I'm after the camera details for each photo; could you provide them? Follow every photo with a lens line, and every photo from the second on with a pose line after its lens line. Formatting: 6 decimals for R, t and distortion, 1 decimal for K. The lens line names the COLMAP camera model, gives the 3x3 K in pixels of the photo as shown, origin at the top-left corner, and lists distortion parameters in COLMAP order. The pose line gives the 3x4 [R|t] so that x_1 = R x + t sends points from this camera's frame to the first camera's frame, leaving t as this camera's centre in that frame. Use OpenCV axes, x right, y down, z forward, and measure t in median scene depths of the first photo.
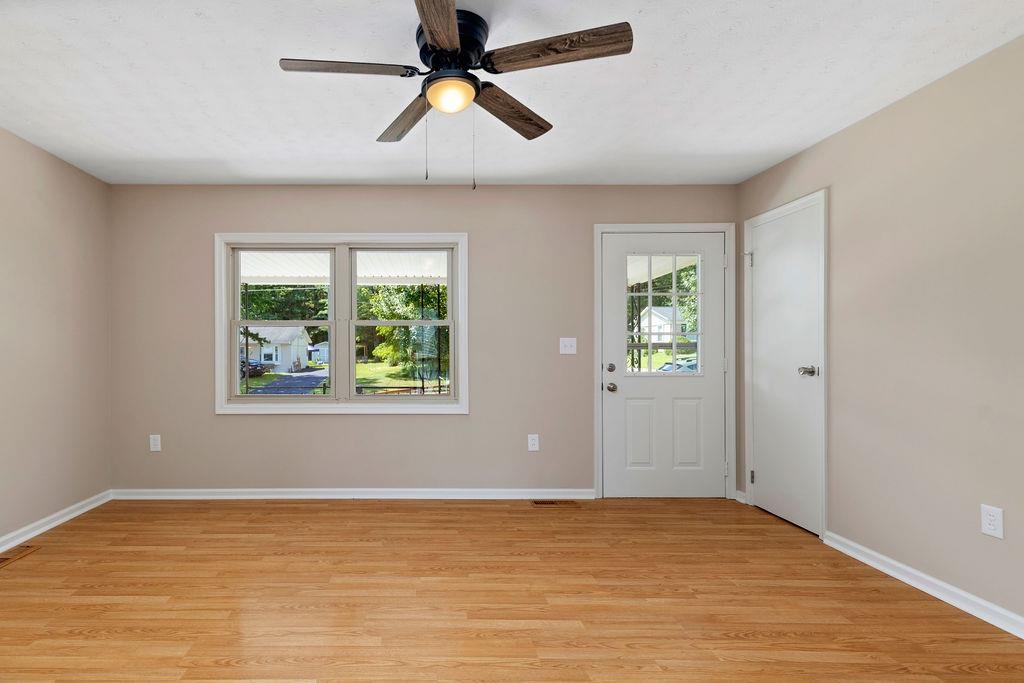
lens RADIAL K [[502.9, 0, 411.6], [0, 502.9, 349.8], [0, 0, 1]] dist [0.003584, -0.000273]
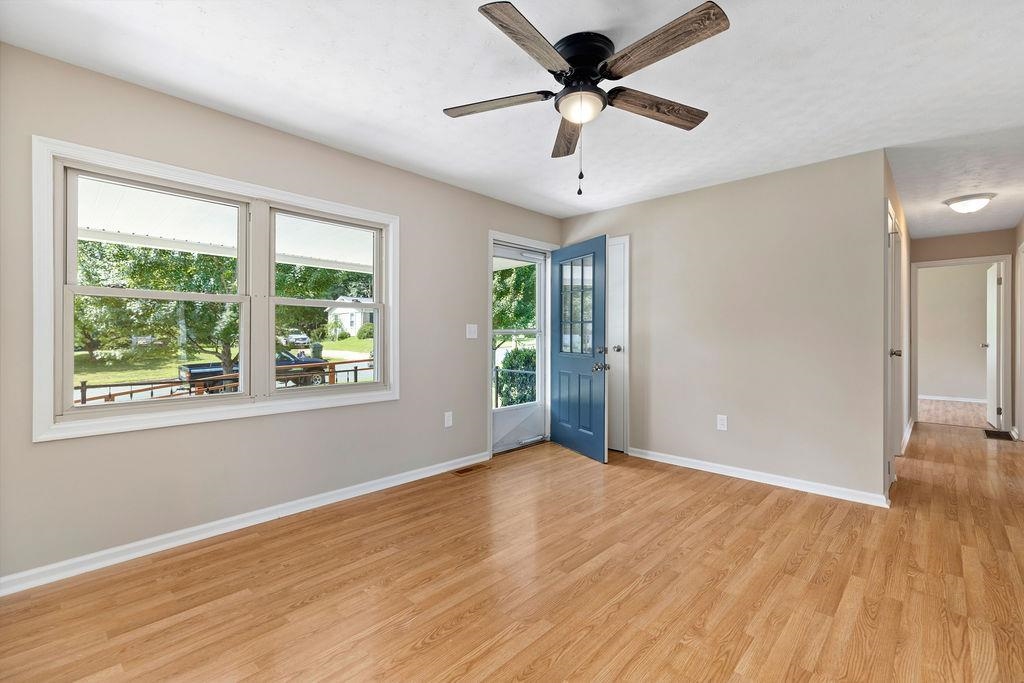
lens RADIAL K [[463.4, 0, 508.4], [0, 463.4, 335.2], [0, 0, 1]] dist [0.004376, 0.000260]
pose [[0.675289, 0.001789, 0.737551, -0.503897], [-0.003174, 0.999995, 0.000481, 0.000164], [-0.737546, -0.002666, 0.675291, 0.267786]]
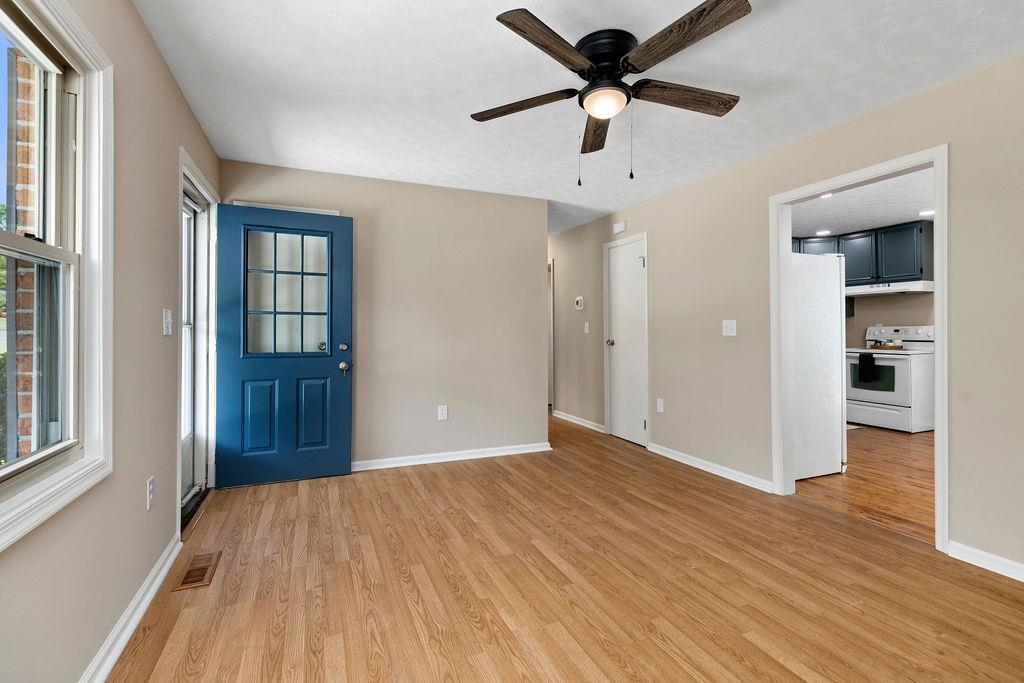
lens RADIAL K [[471.1, 0, 525.1], [0, 471.1, 324.8], [0, 0, 1]] dist [0.003583, 0.000093]
pose [[-0.422112, 0.011998, 0.906464, -0.506971], [-0.003699, 0.999881, -0.014957, 0.004181], [-0.906536, -0.009666, -0.422018, 1.023956]]
